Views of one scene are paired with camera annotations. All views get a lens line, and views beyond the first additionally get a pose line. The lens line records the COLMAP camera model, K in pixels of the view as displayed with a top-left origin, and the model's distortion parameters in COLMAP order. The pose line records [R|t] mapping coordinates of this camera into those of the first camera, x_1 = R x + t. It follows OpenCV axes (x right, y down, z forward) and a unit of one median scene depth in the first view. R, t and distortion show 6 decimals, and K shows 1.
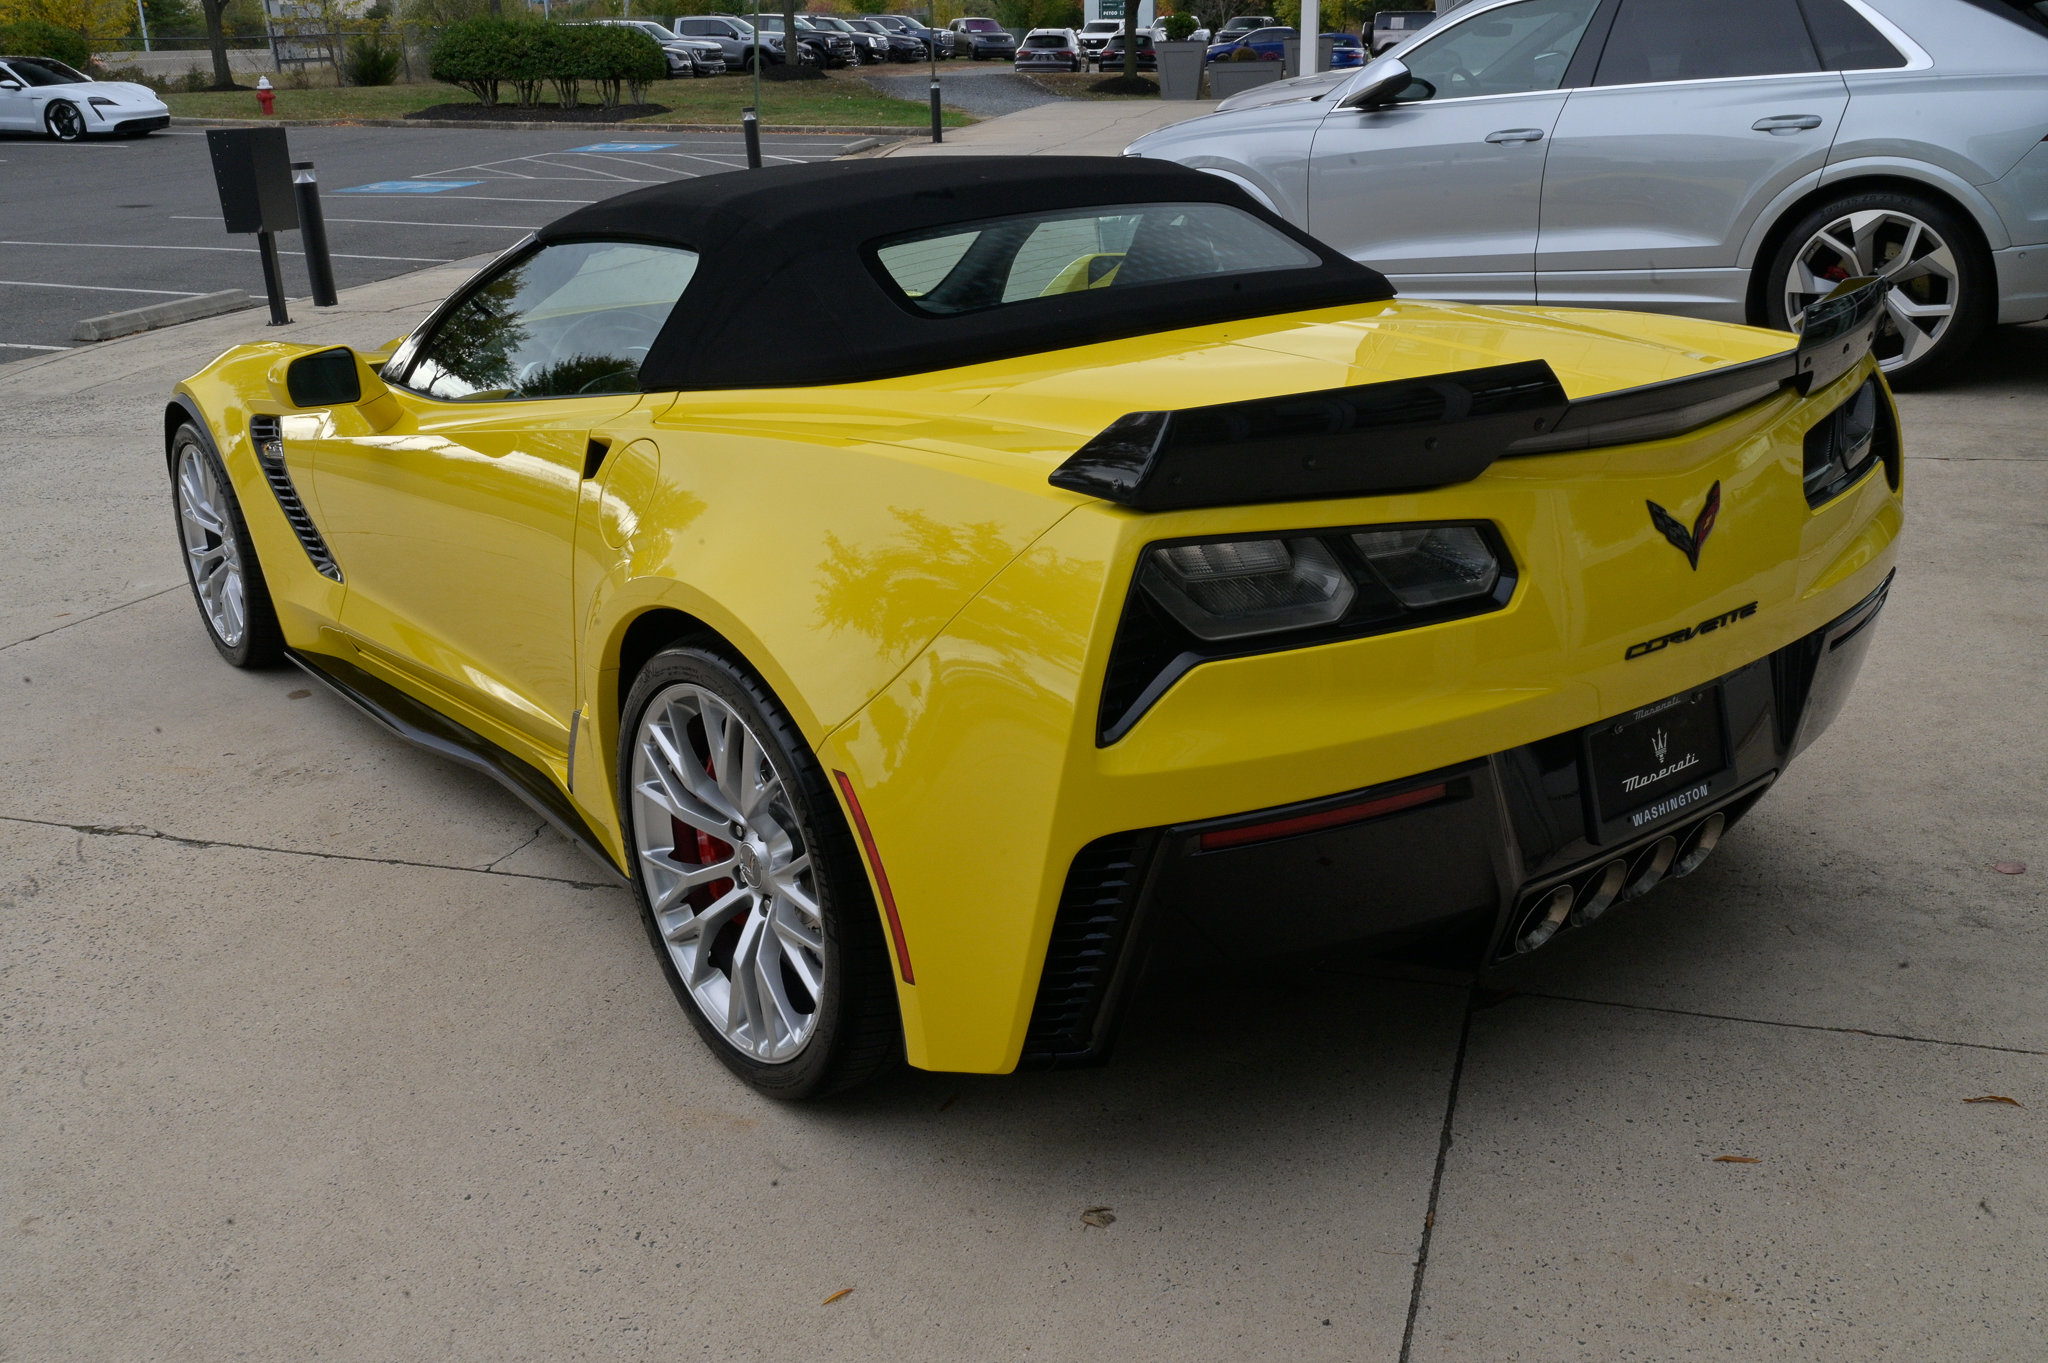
lens RADIAL K [[1803.8, 0, 1018.6], [0, 1803.8, 689.8], [0, 0, 1]] dist [-0.003568, 0.000740]
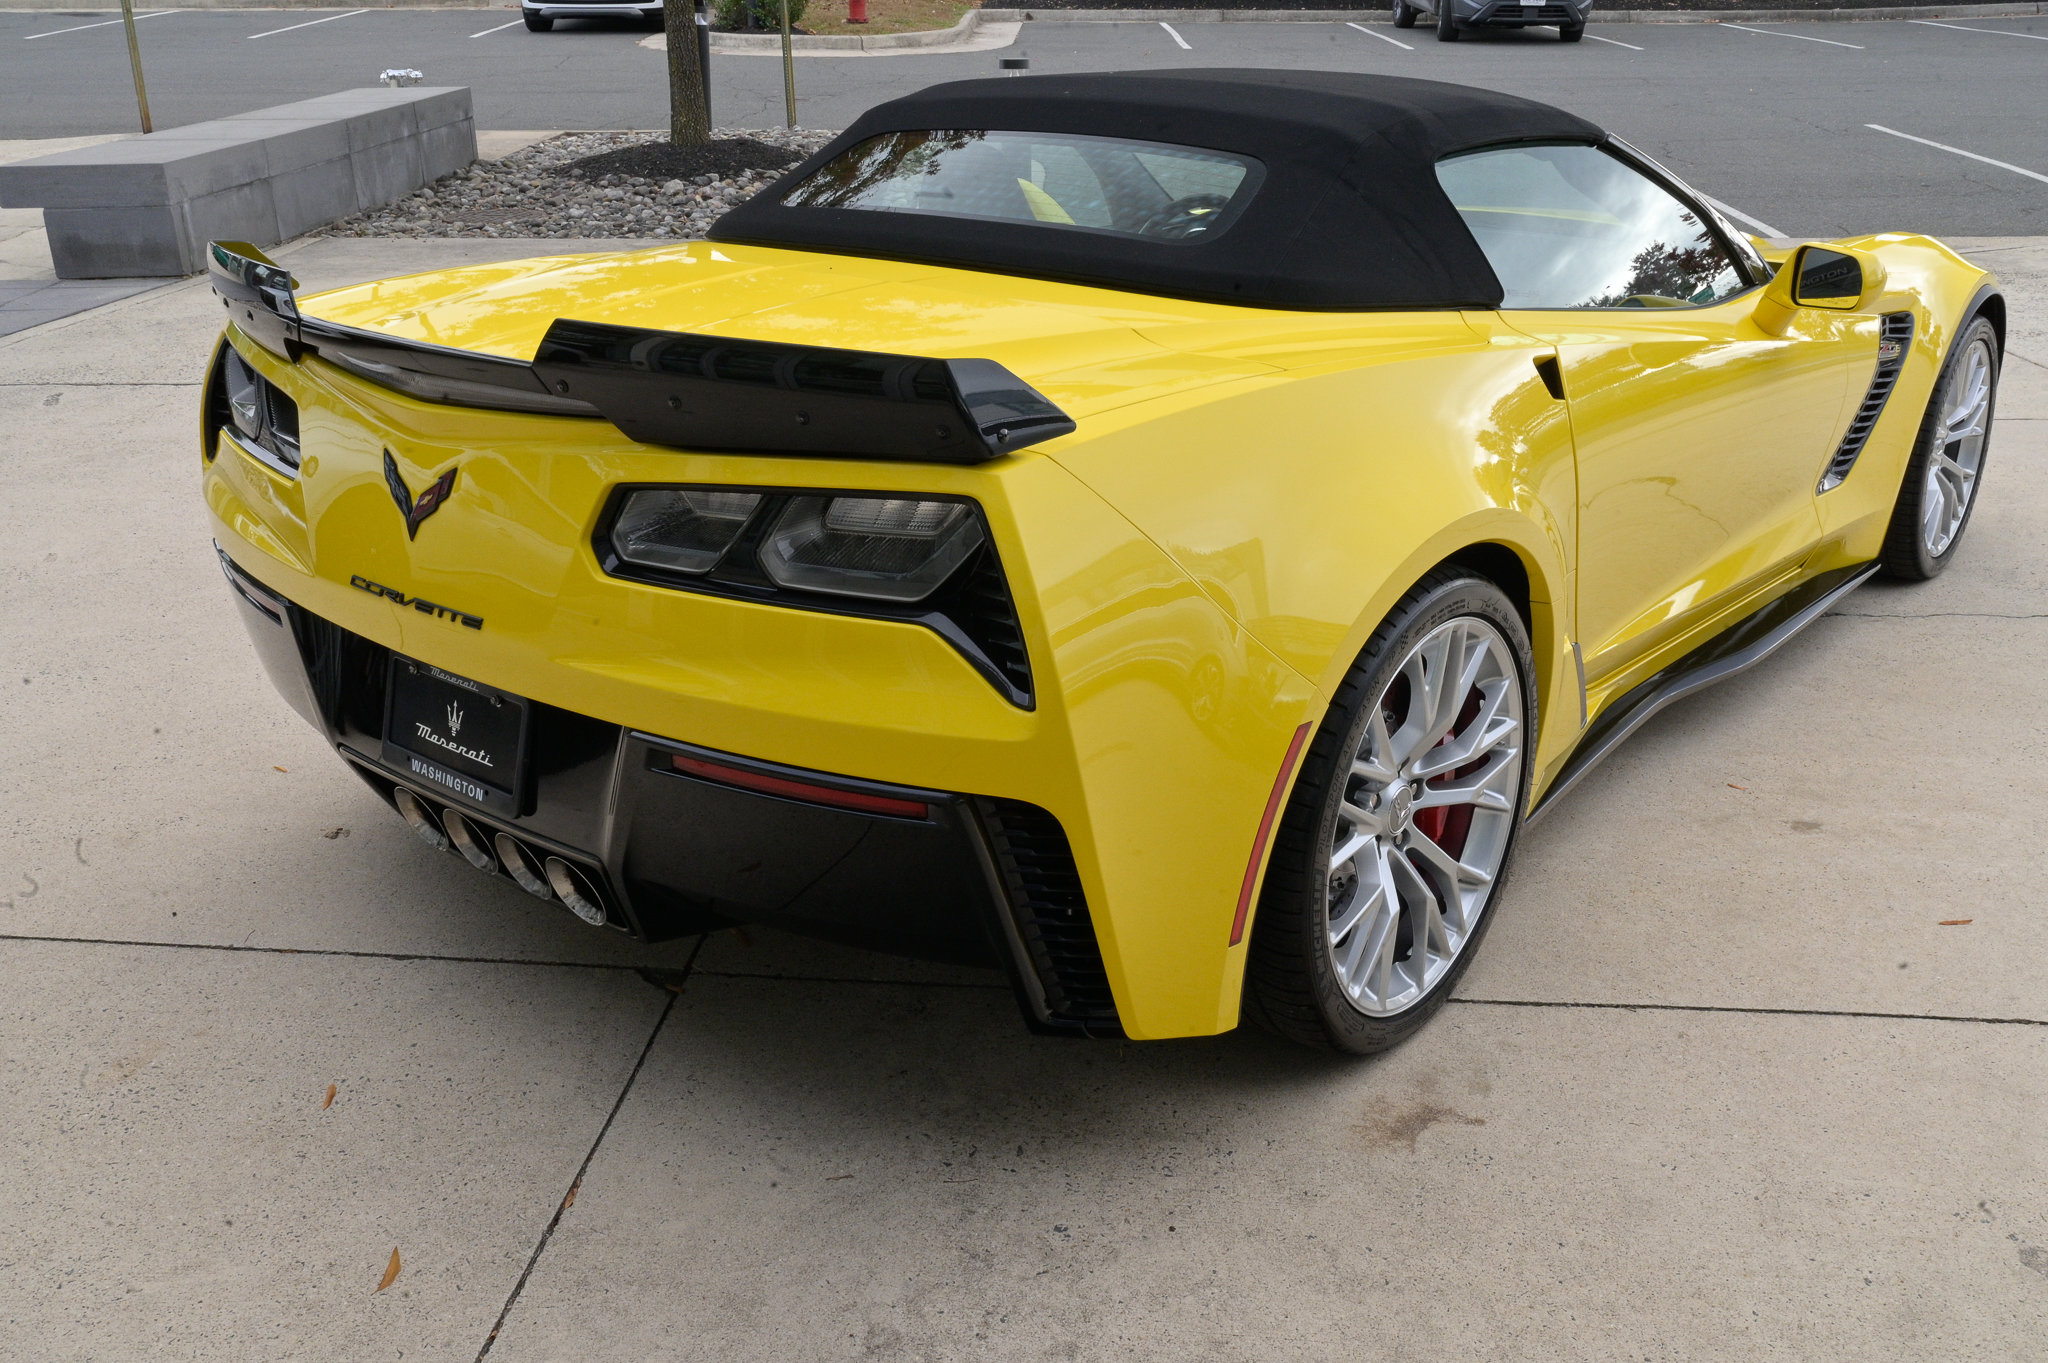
lens RADIAL K [[1843.0, 0, 1028.4], [0, 1843.0, 706.0], [0, 0, 1]] dist [0.006051, -0.001632]
pose [[0.222757, 0.397878, -0.889985, 1.056554], [-0.324547, 0.891114, 0.317151, -0.316143], [0.919265, 0.218195, 0.327632, 0.772718]]
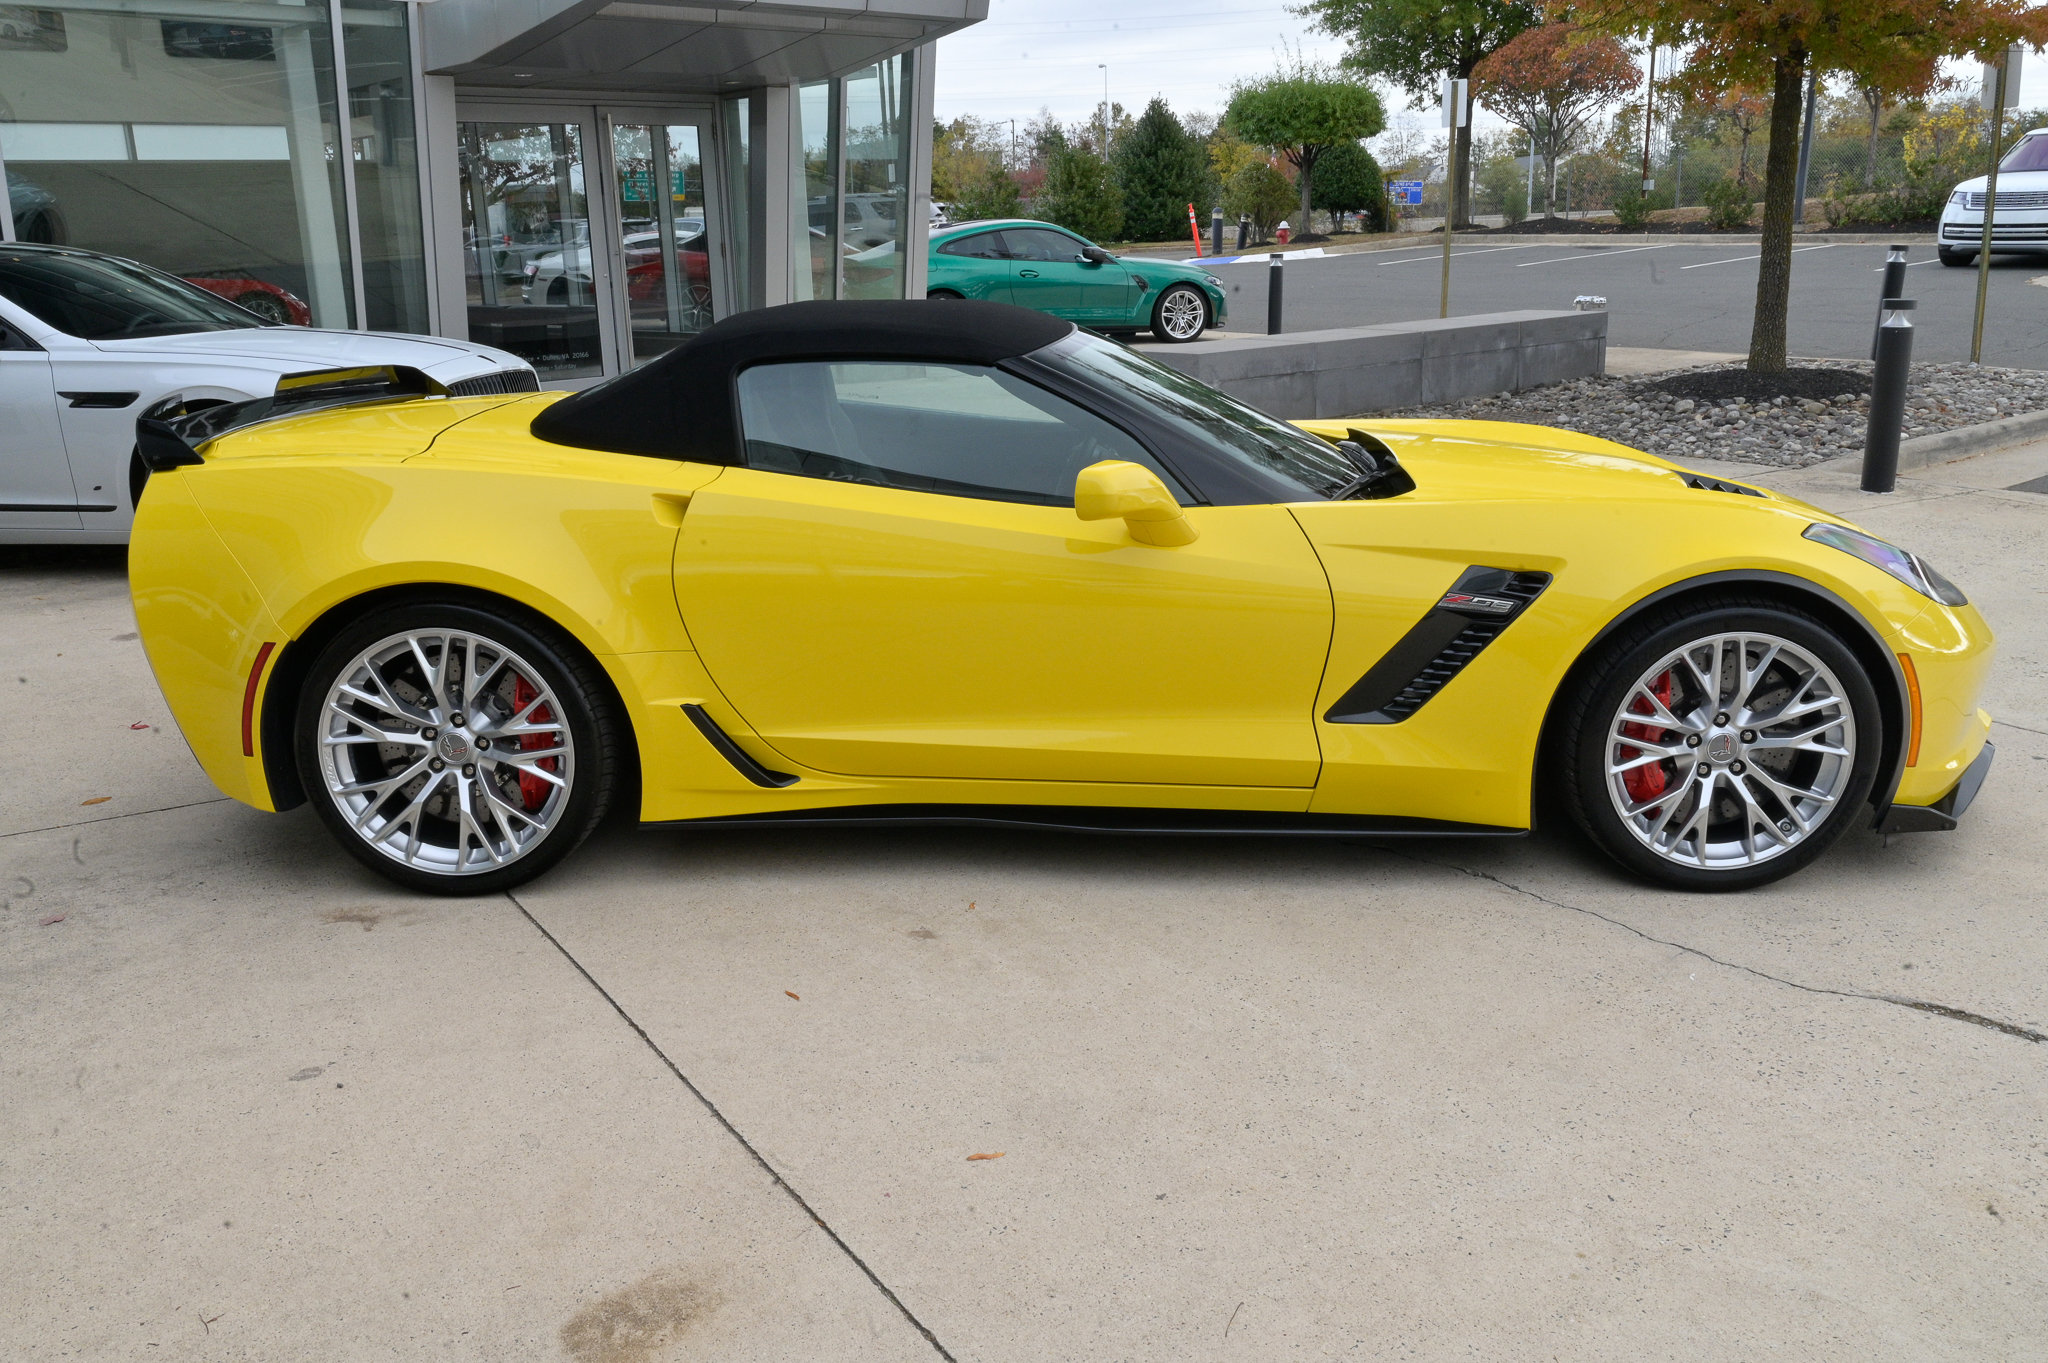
lens RADIAL K [[1740.1, 0, 1024.0], [0, 1740.1, 681.5], [0, 0, 1]] dist [-0.002102, -0.004713]
pose [[-0.638960, 0.243881, -0.729556, 1.006438], [-0.213138, 0.855151, 0.472536, -0.784891], [0.739123, 0.457427, -0.494427, 2.124304]]
